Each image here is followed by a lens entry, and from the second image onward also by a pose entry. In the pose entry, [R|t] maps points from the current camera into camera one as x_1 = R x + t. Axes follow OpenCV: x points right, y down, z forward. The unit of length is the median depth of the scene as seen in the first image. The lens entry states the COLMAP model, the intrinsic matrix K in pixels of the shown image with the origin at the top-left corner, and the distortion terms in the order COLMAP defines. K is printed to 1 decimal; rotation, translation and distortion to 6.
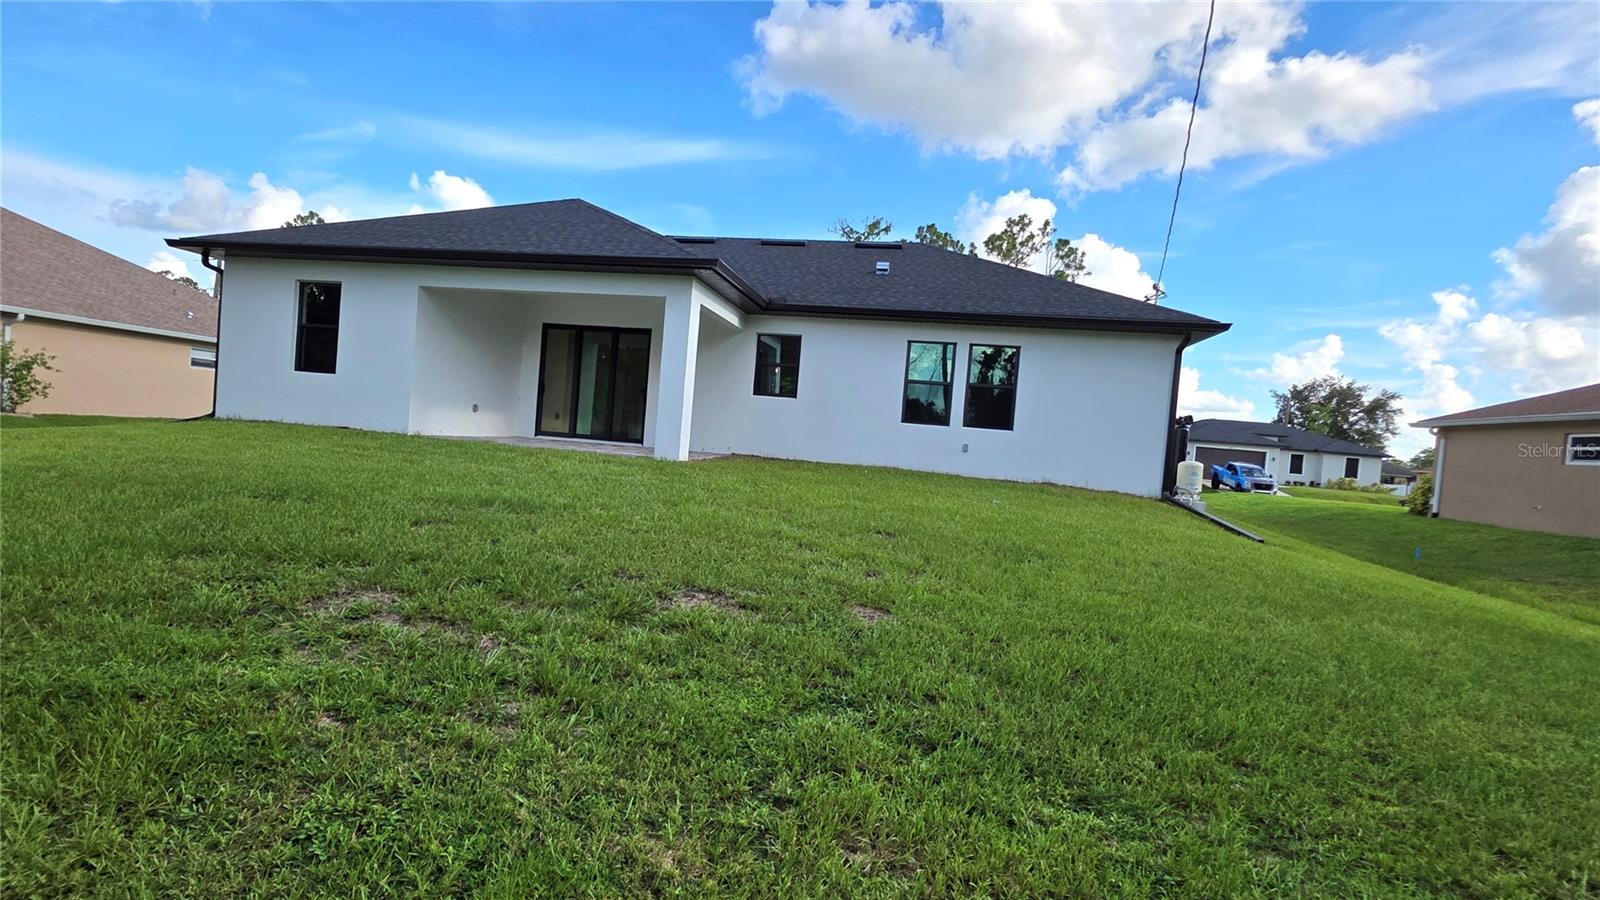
lens RADIAL K [[716.1, 0, 797.2], [0, 716.1, 455.5], [0, 0, 1]] dist [0.001569, 0.000193]
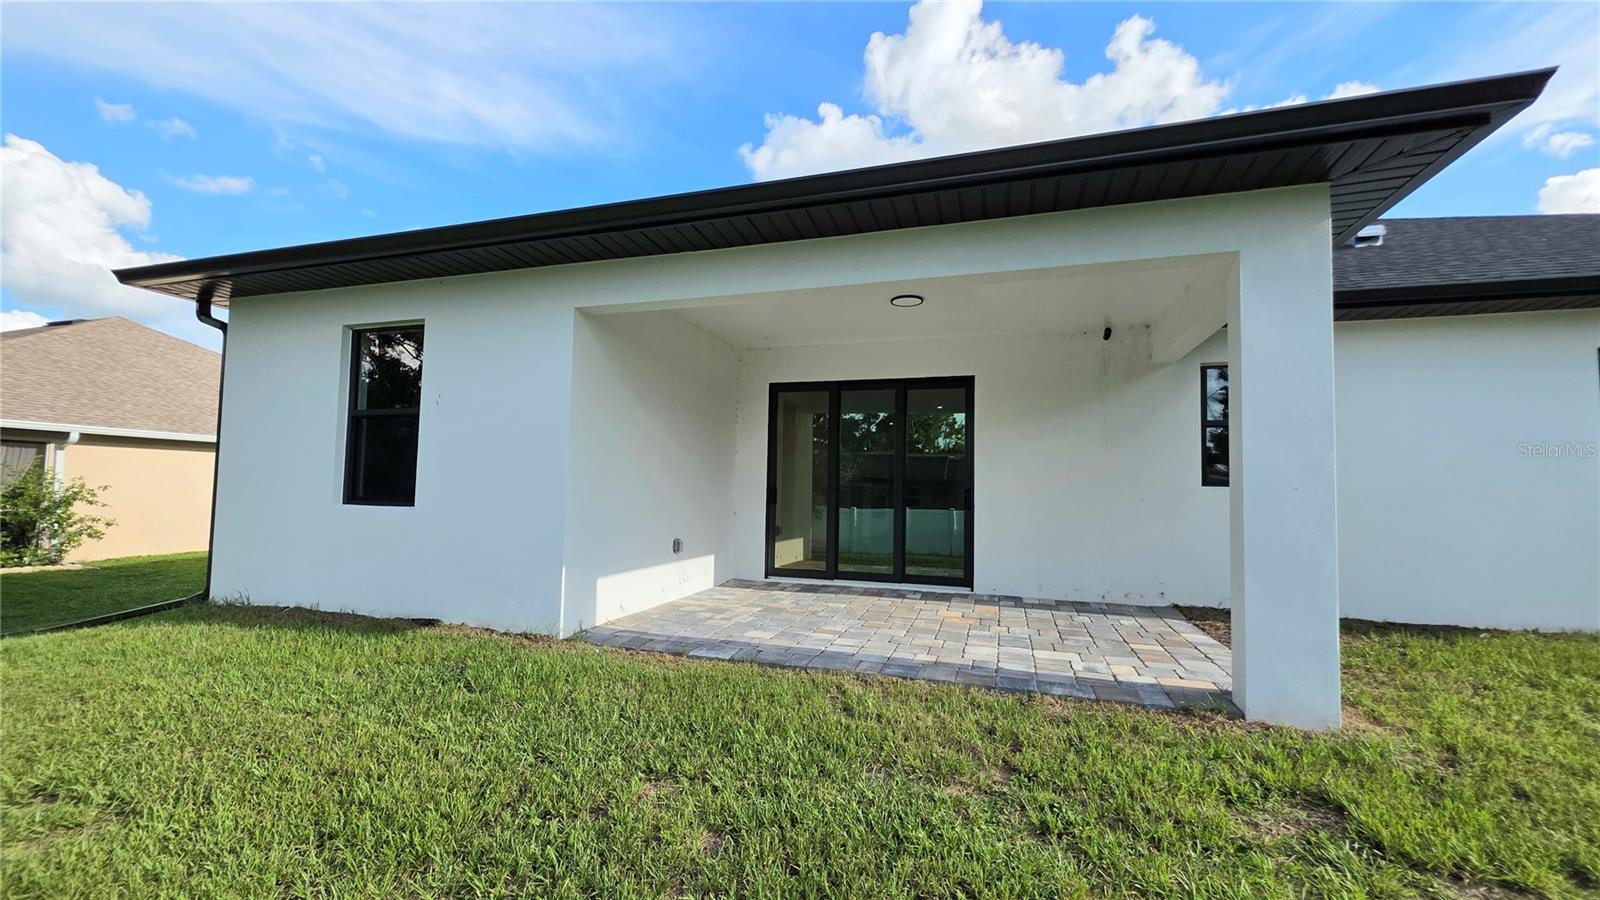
lens RADIAL K [[628.9, 0, 800.0], [0, 628.9, 450.0], [0, 0, 1]] dist [0.001882, 0.000151]
pose [[0.990578, -0.068928, -0.118343, -0.311118], [0.057166, 0.993338, -0.100062, -0.088506], [0.124452, 0.092354, 0.987918, 0.568054]]
